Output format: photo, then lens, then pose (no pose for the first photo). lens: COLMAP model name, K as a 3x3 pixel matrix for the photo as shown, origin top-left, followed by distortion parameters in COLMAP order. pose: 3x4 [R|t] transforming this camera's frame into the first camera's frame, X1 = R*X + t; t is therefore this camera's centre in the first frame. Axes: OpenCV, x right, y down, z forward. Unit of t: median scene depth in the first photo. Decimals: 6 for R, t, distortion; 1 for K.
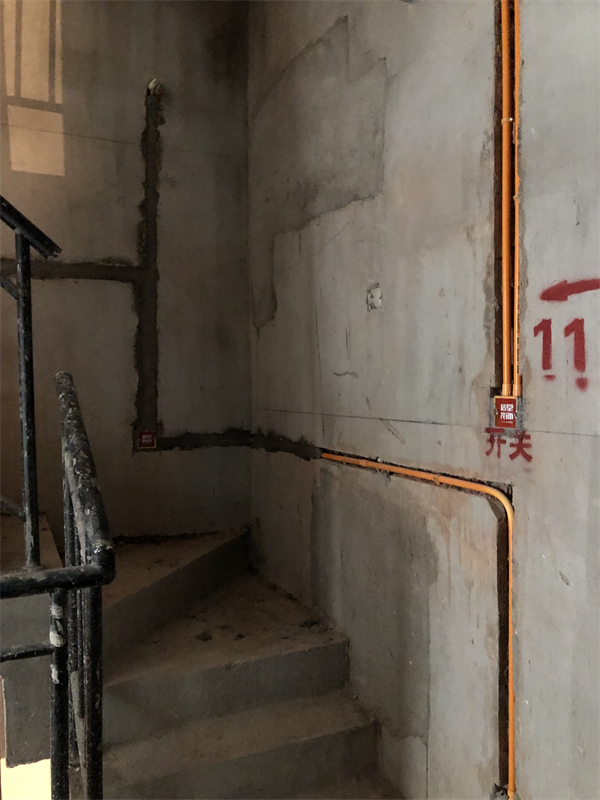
lens RADIAL K [[660.7, 0, 295.1], [0, 660.7, 407.0], [0, 0, 1]] dist [0.027136, -0.026513]
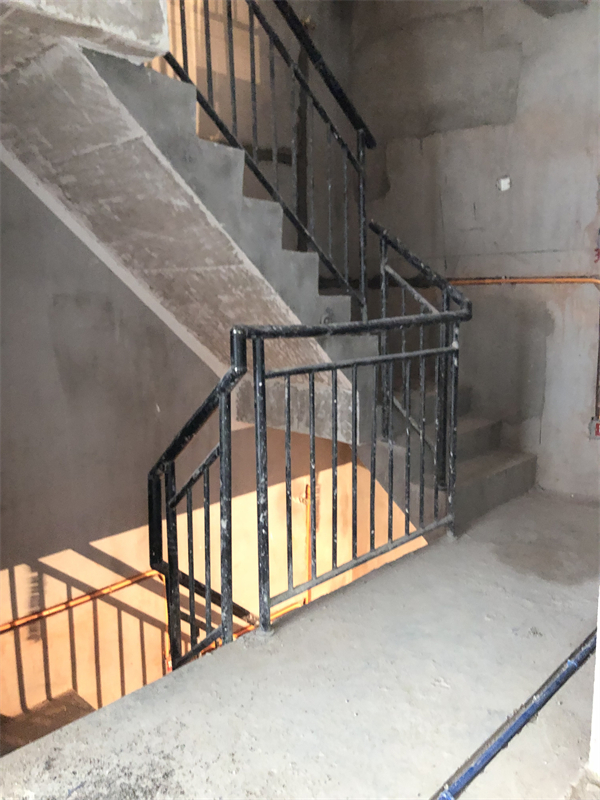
lens RADIAL K [[660.7, 0, 305.7], [0, 660.7, 396.6], [0, 0, 1]] dist [0.027136, -0.026513]
pose [[0.927093, -0.068256, 0.368565, -0.913773], [0.022922, 0.991764, 0.126010, 0.140684], [-0.374130, -0.108375, 0.921022, -0.425866]]
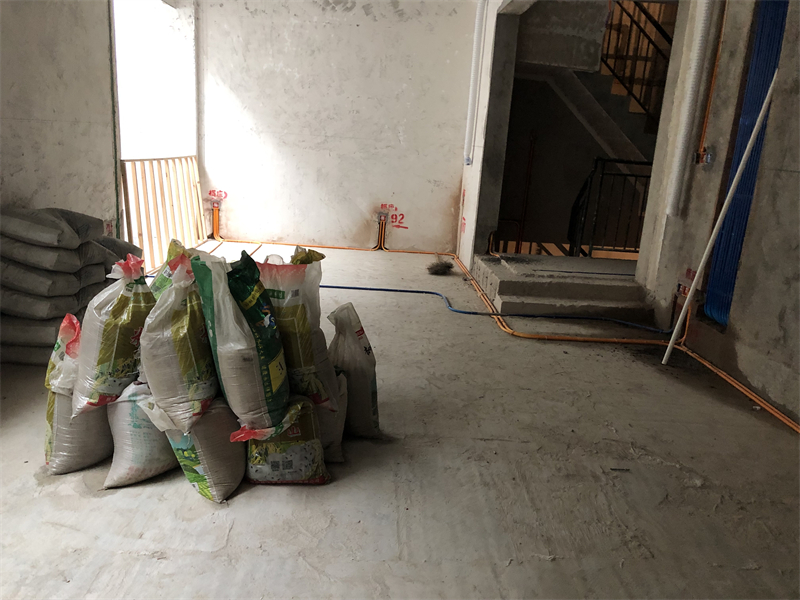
lens RADIAL K [[660.7, 0, 392.6], [0, 660.7, 302.0], [0, 0, 1]] dist [0.027136, -0.026513]
pose [[0.920016, 0.158610, -0.358347, -0.368900], [-0.084110, 0.973043, 0.214740, 0.225455], [0.382747, -0.167423, 0.908556, -2.569495]]
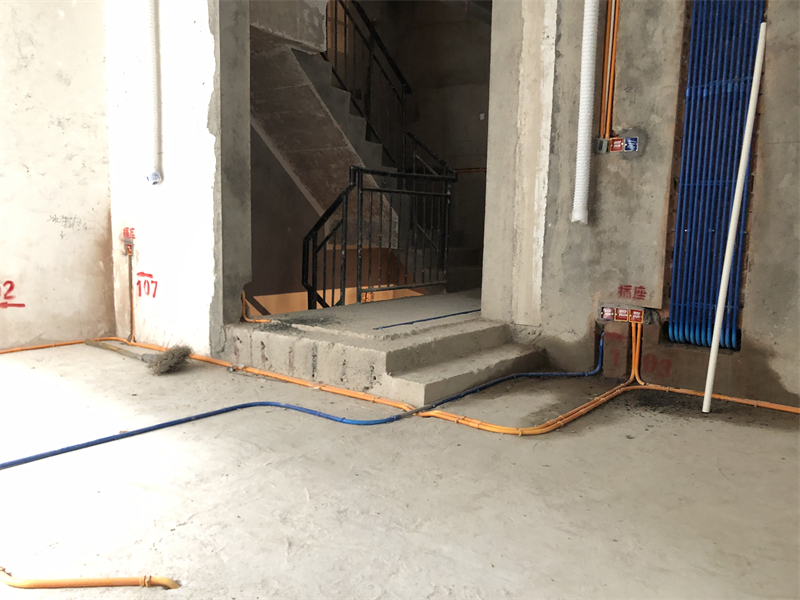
lens RADIAL K [[660.7, 0, 396.2], [0, 660.7, 302.0], [0, 0, 1]] dist [0.027136, -0.026513]
pose [[0.892432, -0.030313, 0.450162, -1.487162], [-0.009885, 0.996187, 0.086678, 0.396185], [-0.451073, -0.081804, 0.888730, -1.508111]]
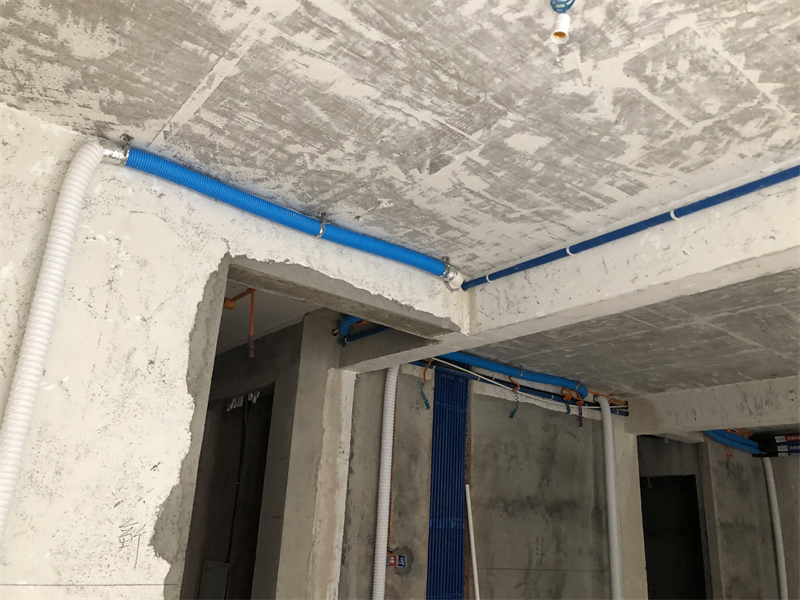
lens RADIAL K [[660.7, 0, 398.4], [0, 660.7, 300.4], [0, 0, 1]] dist [0.027136, -0.026513]
pose [[-0.243077, 0.314804, 0.917503, -2.235599], [-0.019598, 0.944086, -0.329117, 0.076536], [-0.969809, -0.097982, -0.223316, 0.163123]]
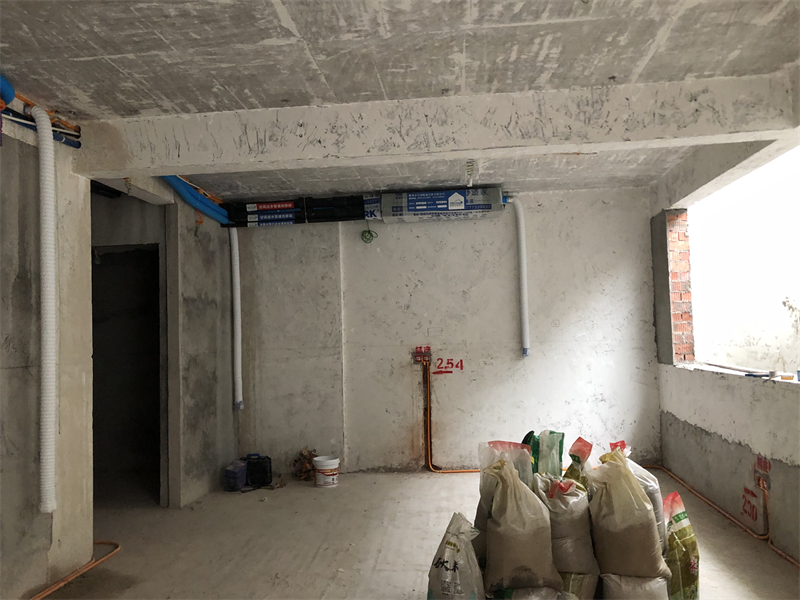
lens RADIAL K [[660.7, 0, 398.3], [0, 660.7, 302.7], [0, 0, 1]] dist [0.027136, -0.026513]
pose [[-0.862194, 0.058865, 0.503147, -1.488496], [0.054128, 0.998245, -0.024034, 0.129558], [-0.503679, 0.006512, -0.863866, -0.253163]]
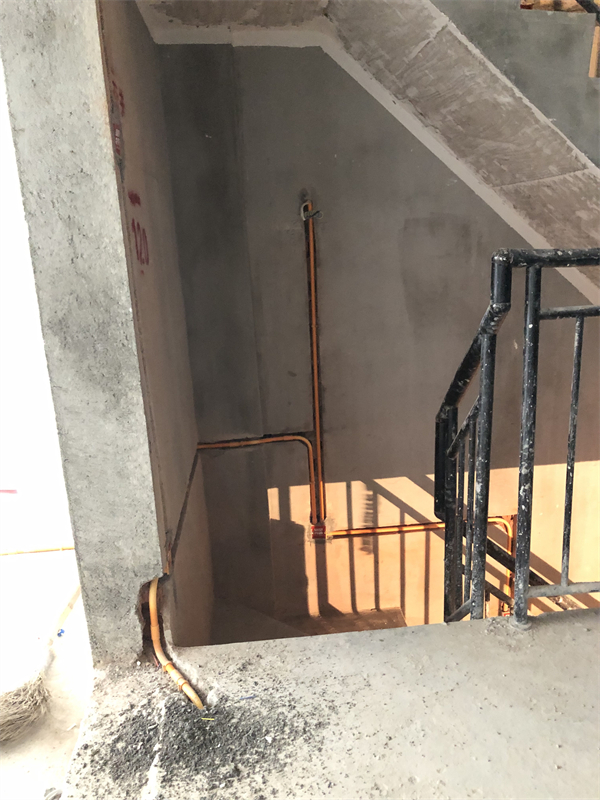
lens RADIAL K [[660.7, 0, 298.6], [0, 660.7, 404.3], [0, 0, 1]] dist [0.027136, -0.026513]
pose [[0.940664, 0.038997, -0.337093, -0.639186], [0.039108, 0.974298, 0.221844, 0.149666], [0.337080, -0.221864, 0.914961, -0.329888]]
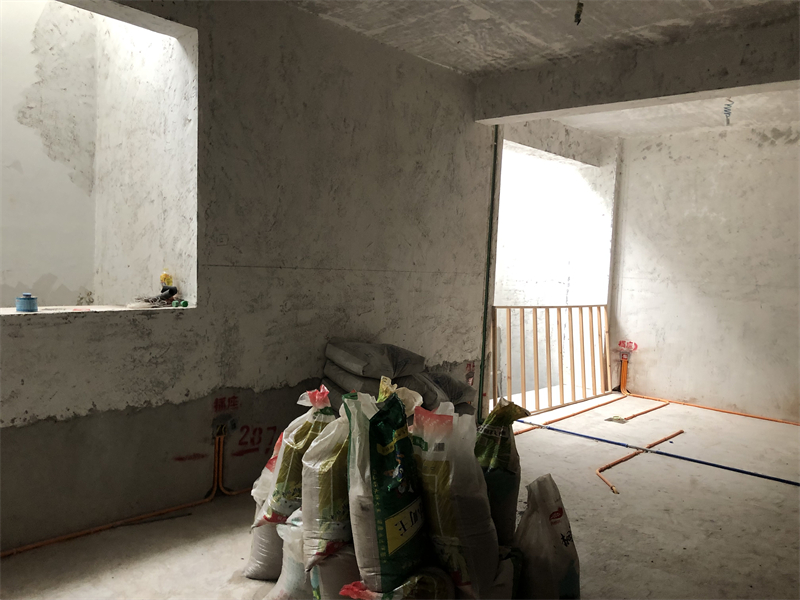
lens RADIAL K [[660.7, 0, 394.5], [0, 660.7, 302.9], [0, 0, 1]] dist [0.027136, -0.026513]
pose [[0.409263, 0.086509, -0.908306, -0.058558], [-0.081389, 0.994988, 0.058093, 0.193657], [0.908779, 0.050150, 0.414253, -2.110998]]
